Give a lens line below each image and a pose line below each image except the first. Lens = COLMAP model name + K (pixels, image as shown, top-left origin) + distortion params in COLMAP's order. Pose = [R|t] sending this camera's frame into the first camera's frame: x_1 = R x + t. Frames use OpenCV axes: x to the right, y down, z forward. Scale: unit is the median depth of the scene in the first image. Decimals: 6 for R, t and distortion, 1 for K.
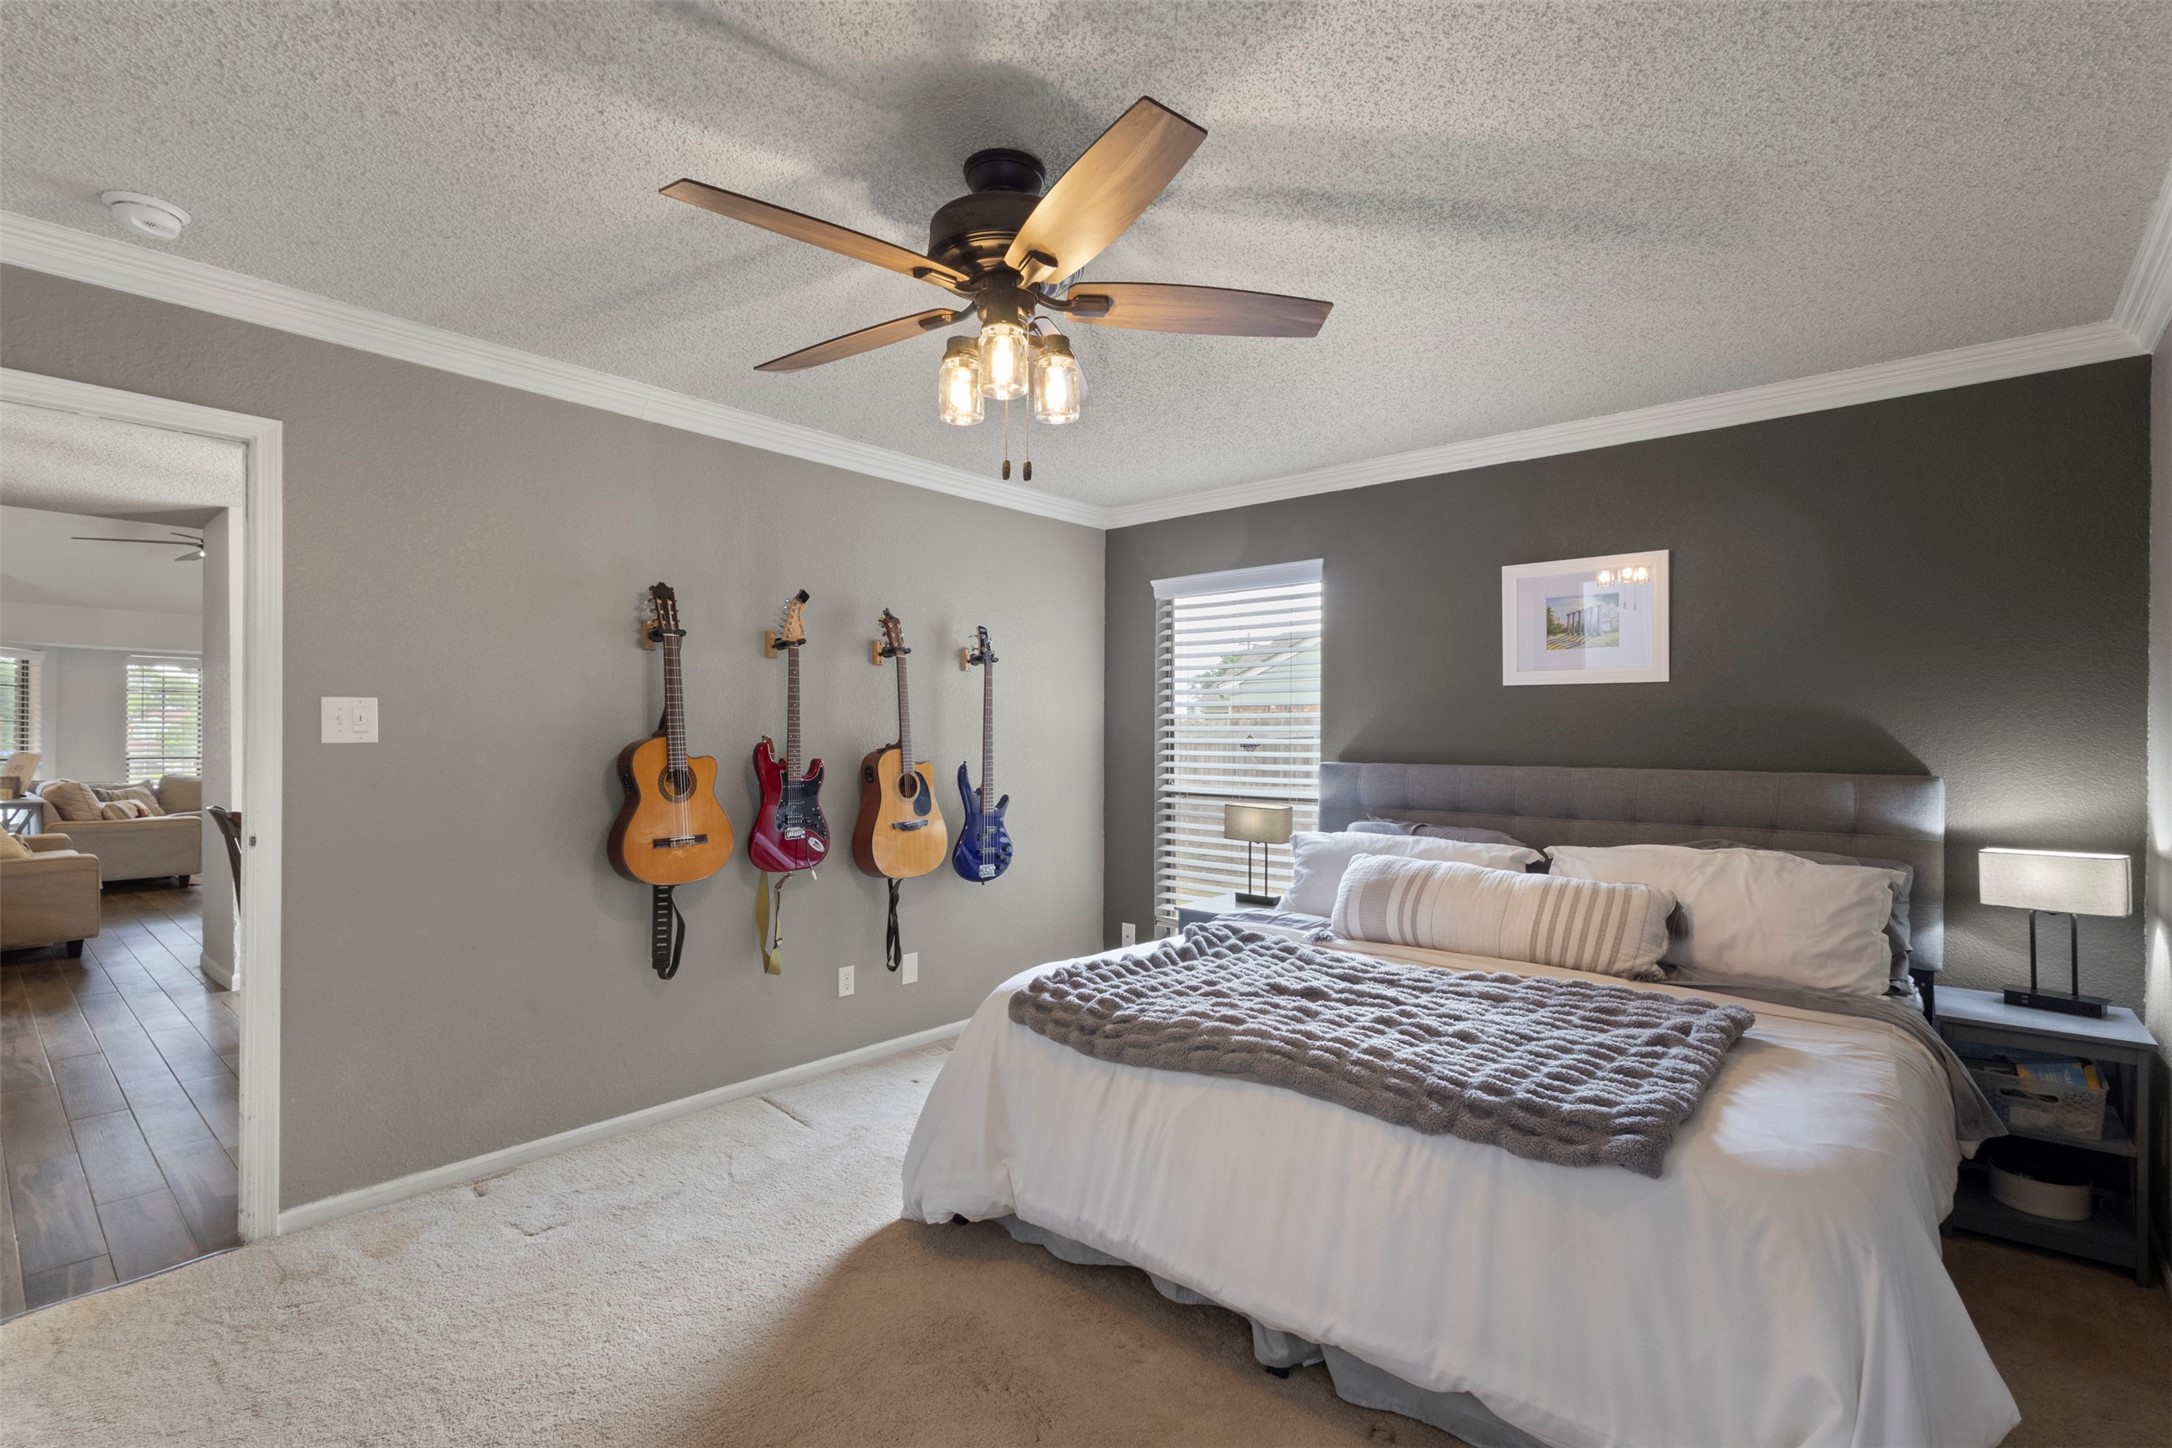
lens RADIAL K [[1007.5, 0, 1089.4], [0, 1007.5, 732.7], [0, 0, 1]] dist [0.004162, 0.001310]
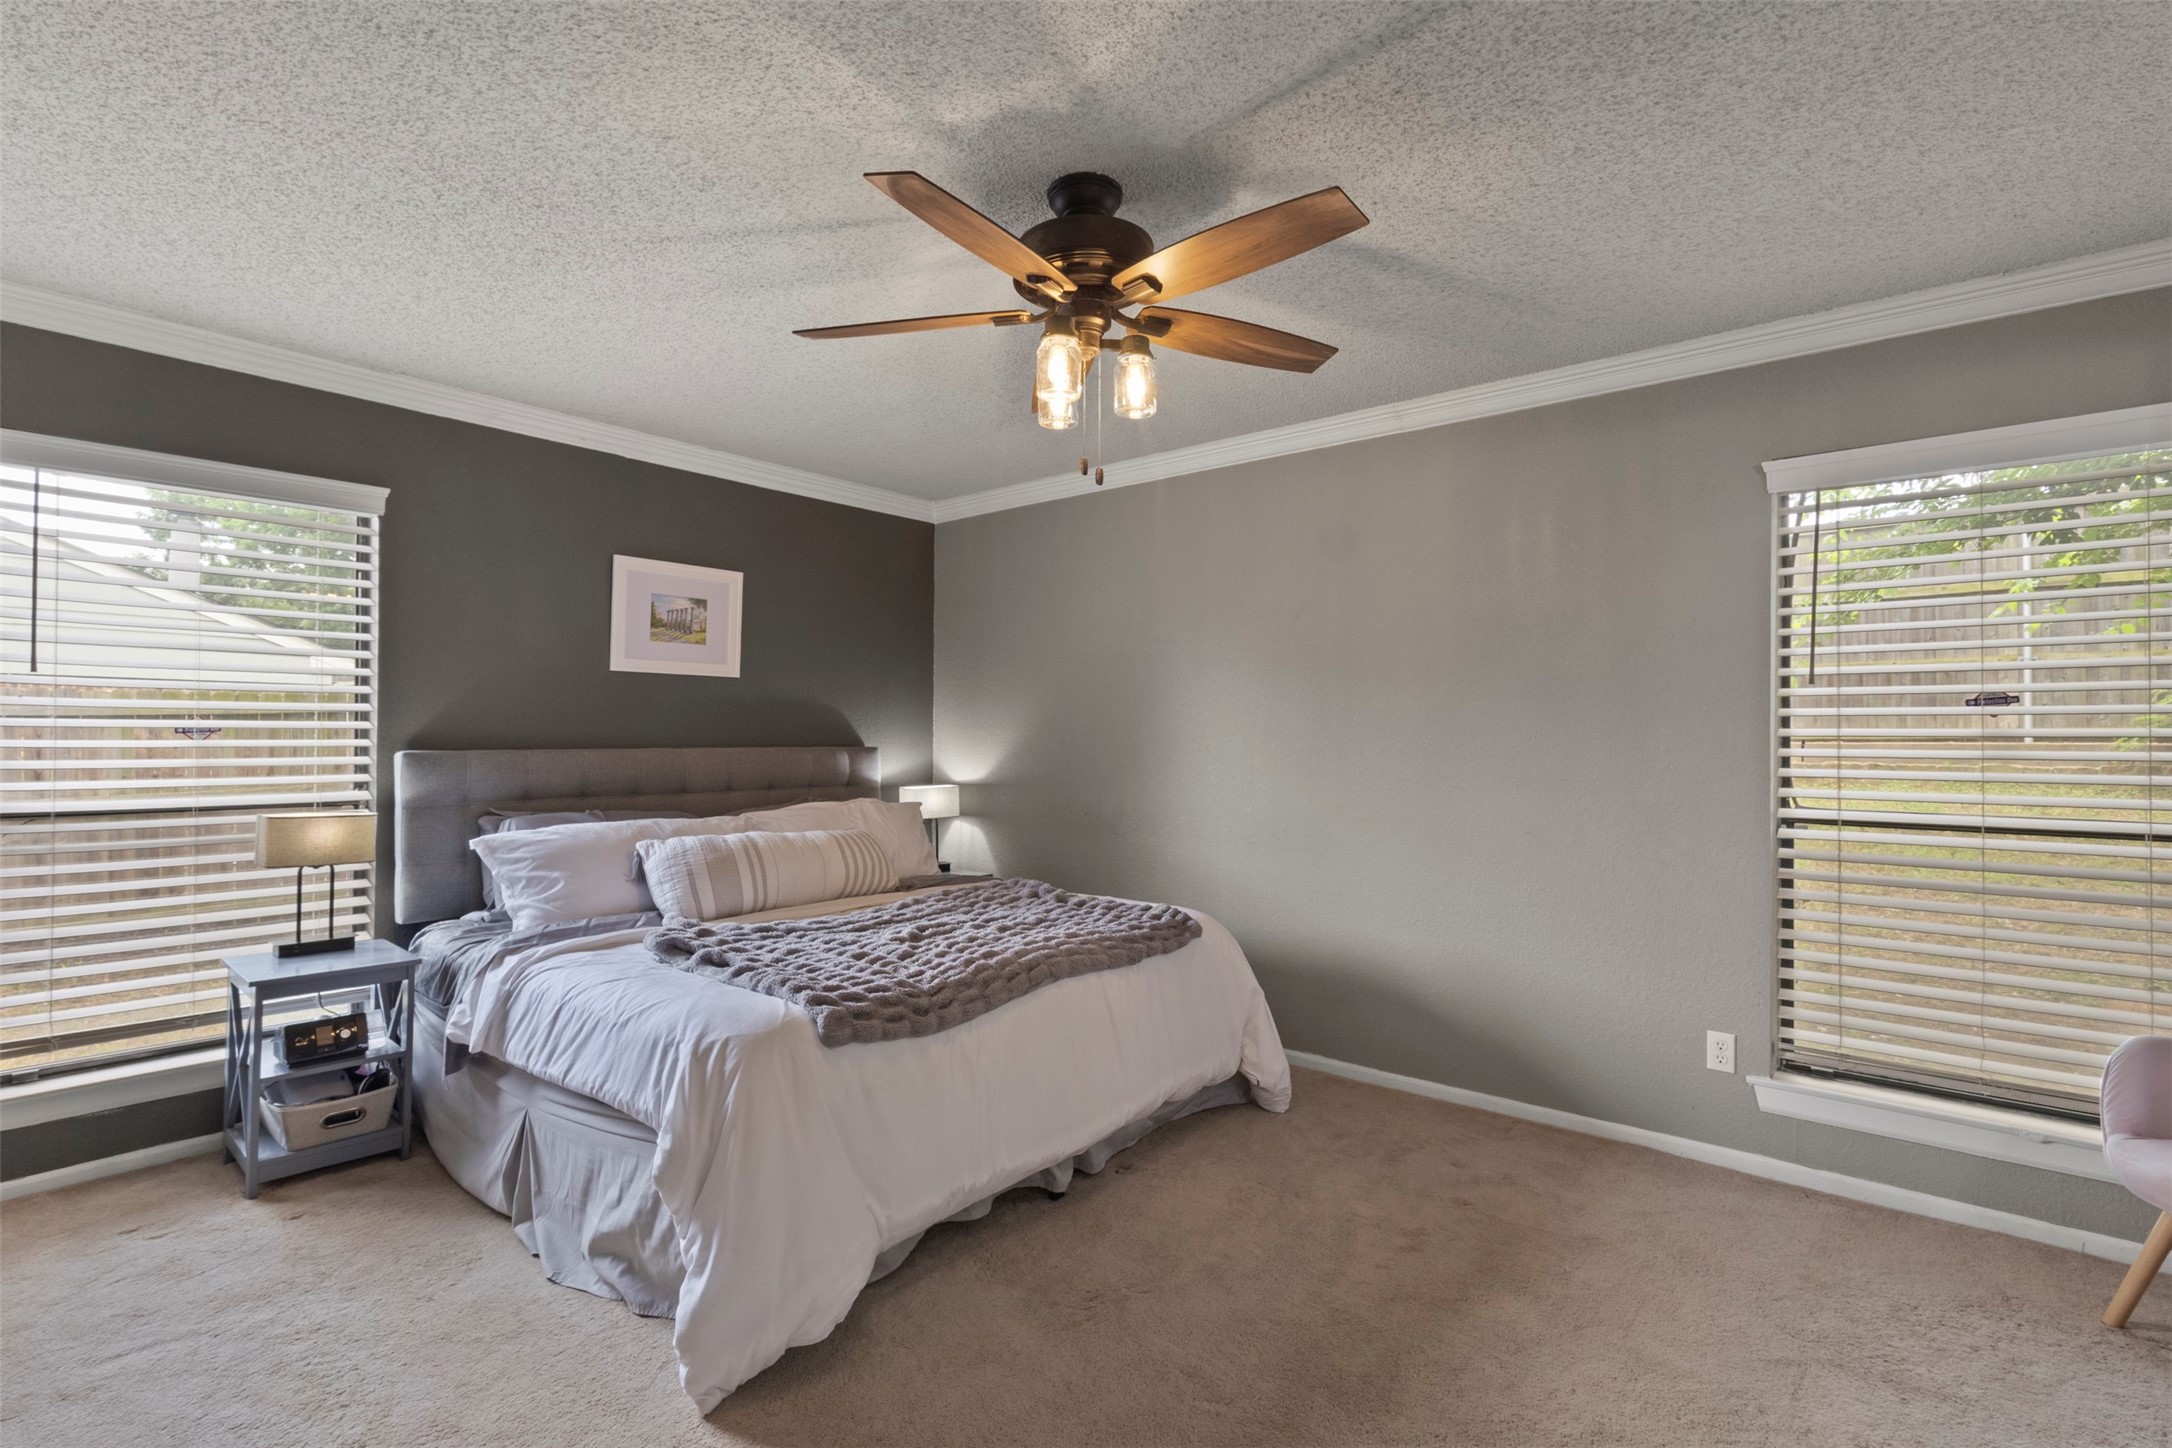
lens RADIAL K [[1007.5, 0, 1090.5], [0, 1007.5, 718.2], [0, 0, 1]] dist [0.004162, 0.001310]
pose [[-0.013034, 0.011381, 0.999850, -0.638343], [-0.006178, 0.999915, -0.011462, 0.010623], [-0.999896, -0.006327, -0.012962, 0.541820]]
